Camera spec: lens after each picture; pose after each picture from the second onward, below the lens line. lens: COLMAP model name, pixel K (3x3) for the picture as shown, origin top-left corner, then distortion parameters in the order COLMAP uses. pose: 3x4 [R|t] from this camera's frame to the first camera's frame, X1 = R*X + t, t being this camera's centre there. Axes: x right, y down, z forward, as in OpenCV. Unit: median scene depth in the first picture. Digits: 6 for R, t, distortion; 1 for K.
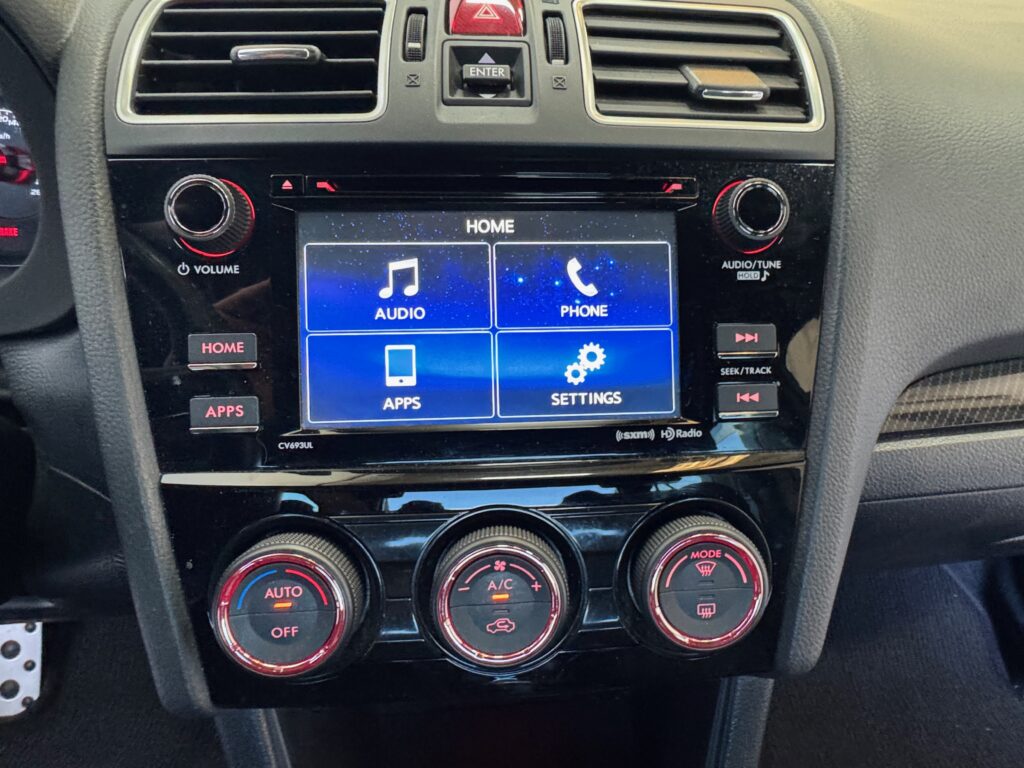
lens RADIAL K [[623.2, 0, 512.0], [0, 623.2, 384.0], [0, 0, 1]] dist [-0.001627, -0.000253]
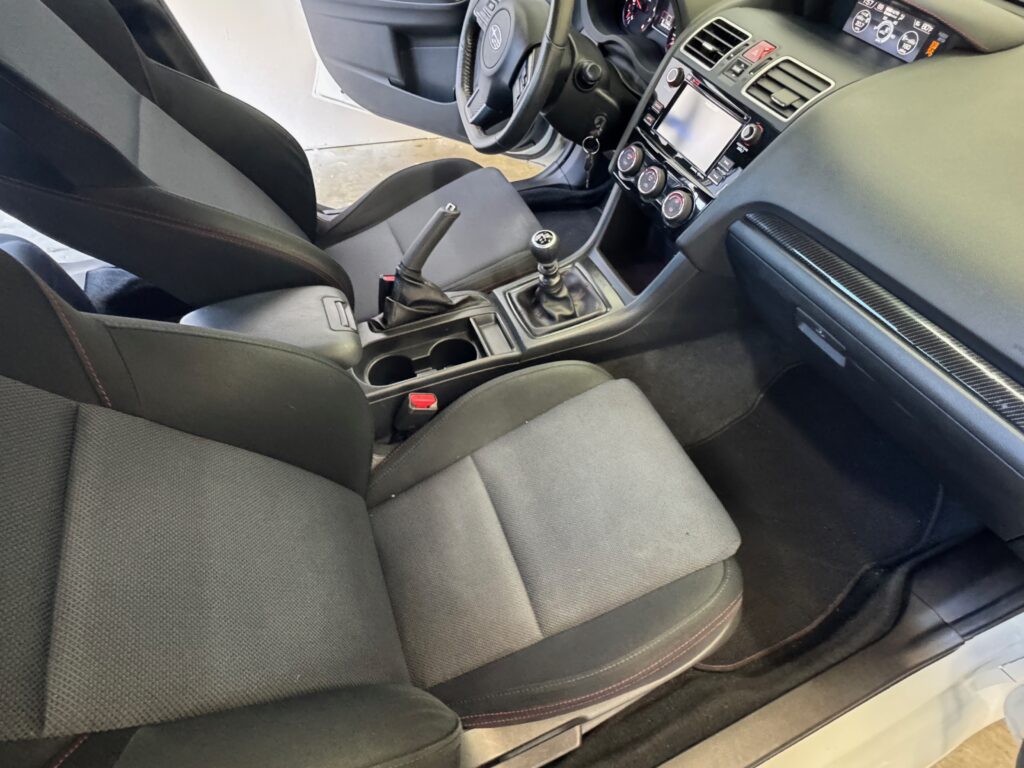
lens RADIAL K [[498.5, 0, 512.0], [0, 498.5, 384.0], [0, 0, 1]] dist [0.000117, 0.000030]
pose [[0.317421, 0.756641, -0.571610, 2.887344], [-0.519330, 0.643057, 0.562827, -0.250364], [0.793436, 0.118201, 0.597066, -1.852336]]
